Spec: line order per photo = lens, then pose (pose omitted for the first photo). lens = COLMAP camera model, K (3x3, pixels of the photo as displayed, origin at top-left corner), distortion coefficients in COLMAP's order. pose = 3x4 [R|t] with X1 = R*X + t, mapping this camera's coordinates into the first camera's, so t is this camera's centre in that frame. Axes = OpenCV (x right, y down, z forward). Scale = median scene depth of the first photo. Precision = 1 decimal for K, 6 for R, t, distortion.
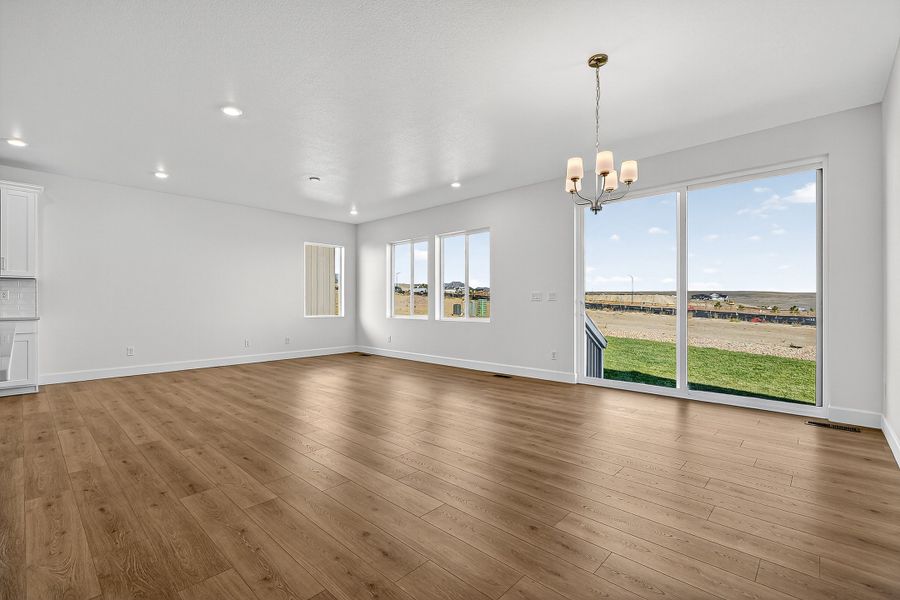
lens RADIAL K [[400.8, 0, 449.4], [0, 400.8, 305.4], [0, 0, 1]] dist [-0.001662, -0.001944]
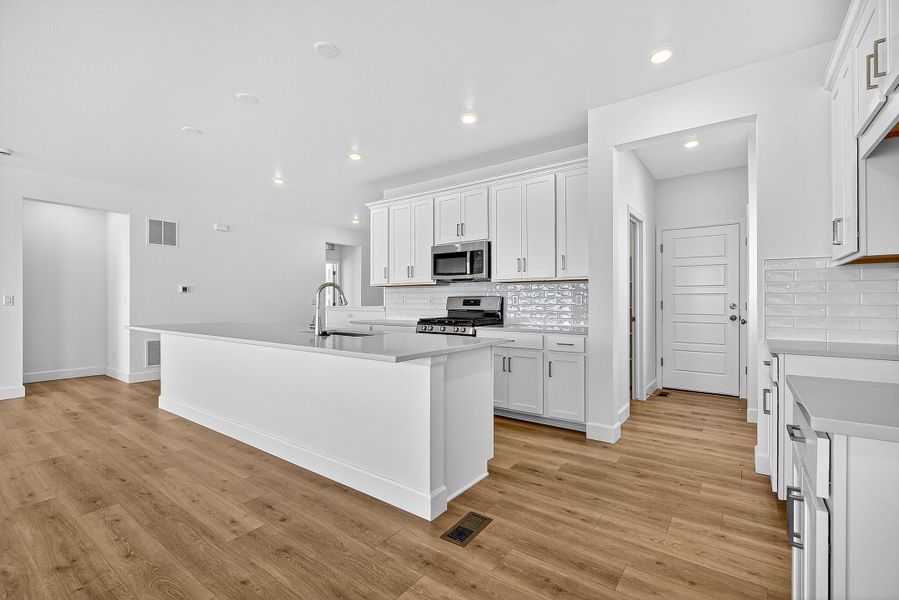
lens RADIAL K [[400.3, 0, 450.6], [0, 400.3, 300.4], [0, 0, 1]] dist [-0.001662, -0.001944]
pose [[-0.993132, -0.002424, -0.116970, -0.556310], [-0.002541, 0.999996, 0.000853, -0.015582], [0.116968, 0.001145, -0.993135, 0.767771]]
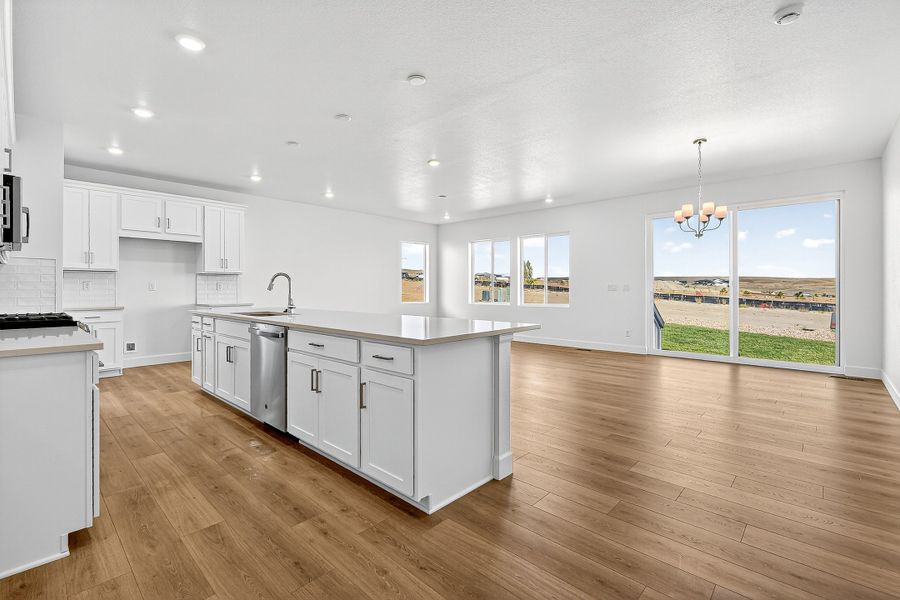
lens RADIAL K [[400.8, 0, 446.7], [0, 400.8, 290.9], [0, 0, 1]] dist [-0.001662, -0.001944]
pose [[0.999936, -0.000352, -0.011318, -0.237078], [0.000343, 1.000000, -0.000804, -0.007811], [0.011318, 0.000800, 0.999936, -0.230189]]
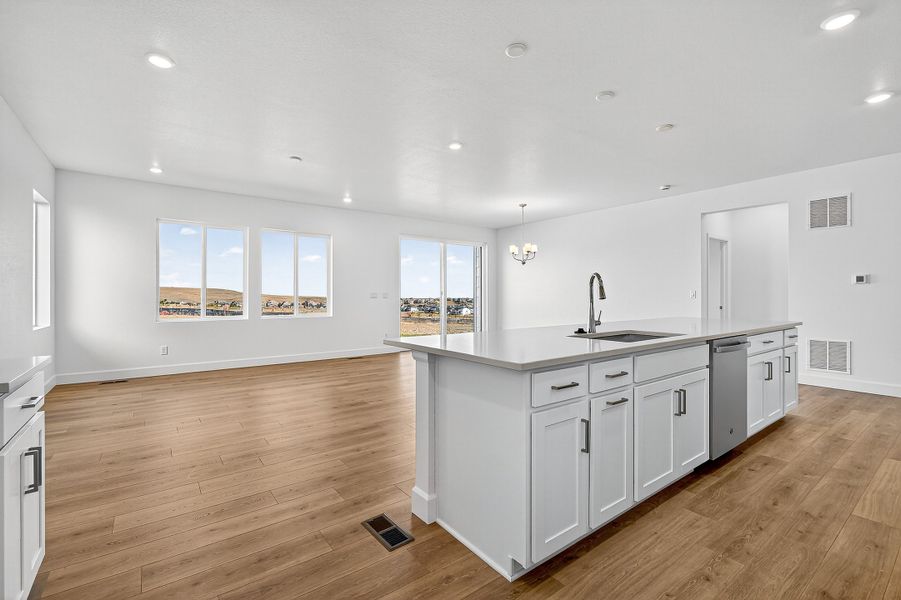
lens RADIAL K [[401.2, 0, 446.2], [0, 401.2, 298.0], [0, 0, 1]] dist [-0.001662, -0.001944]
pose [[0.192718, -0.003419, 0.981248, -0.862001], [0.005609, 0.999981, 0.002382, -0.011872], [-0.981238, 0.005045, 0.192734, 0.391843]]
